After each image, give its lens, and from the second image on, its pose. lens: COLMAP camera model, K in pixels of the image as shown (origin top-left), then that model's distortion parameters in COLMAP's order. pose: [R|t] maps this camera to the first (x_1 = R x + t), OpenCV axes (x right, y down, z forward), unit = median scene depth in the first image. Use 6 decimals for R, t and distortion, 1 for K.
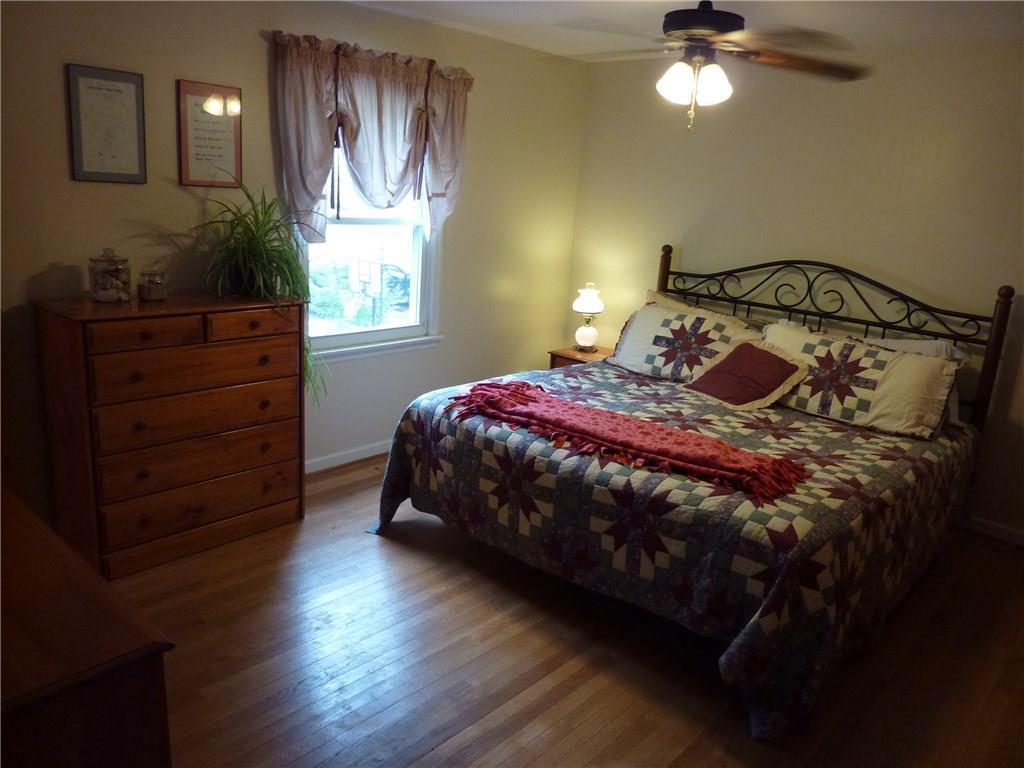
lens RADIAL K [[757.5, 0, 507.5], [0, 757.5, 381.8], [0, 0, 1]] dist [-0.023542, -0.021297]
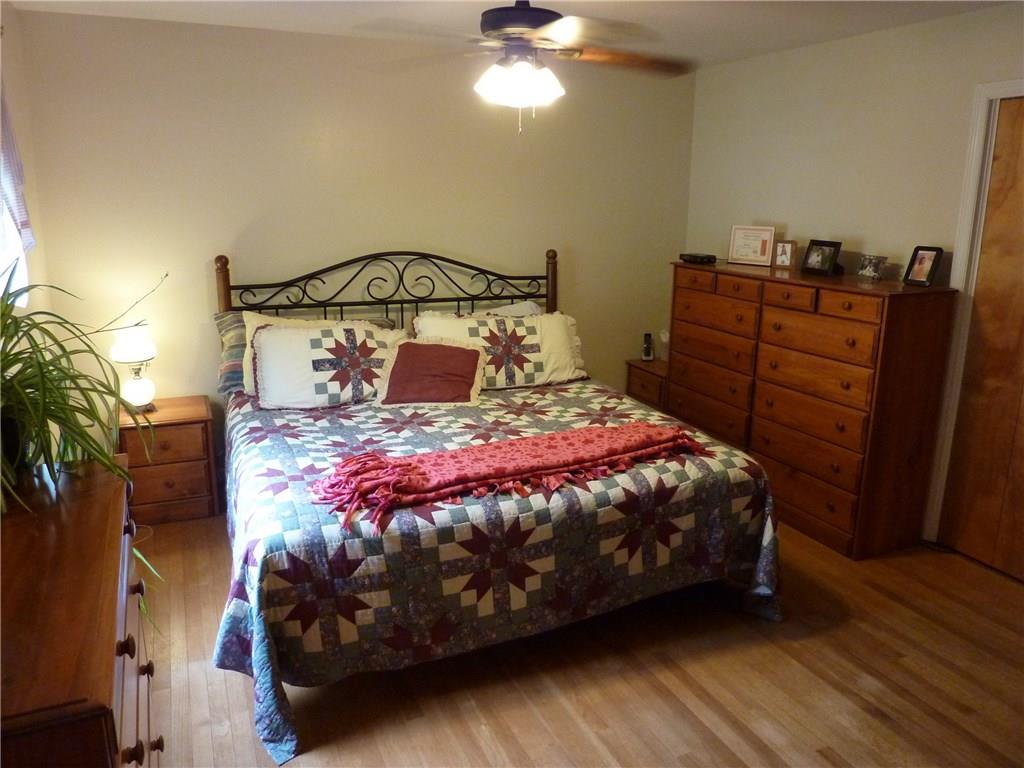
lens RADIAL K [[757.5, 0, 518.9], [0, 757.5, 381.5], [0, 0, 1]] dist [-0.023542, -0.021297]
pose [[0.392158, -0.277589, 0.877015, -0.592704], [0.239604, 0.951298, 0.193962, -0.188092], [-0.888145, 0.134073, 0.439571, 0.530940]]
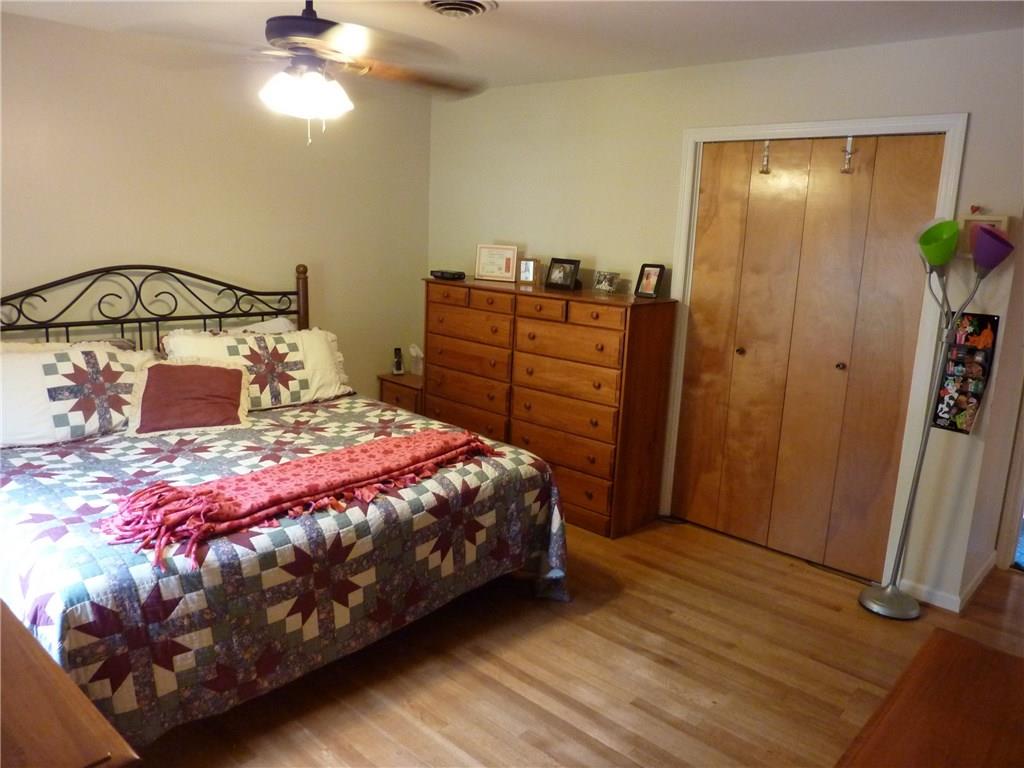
lens RADIAL K [[757.5, 0, 526.7], [0, 757.5, 380.4], [0, 0, 1]] dist [-0.023542, -0.021297]
pose [[-0.007515, -0.263531, 0.964622, -0.644916], [0.197975, 0.945162, 0.259757, -0.209987], [-0.980178, 0.192923, 0.045070, 0.639442]]
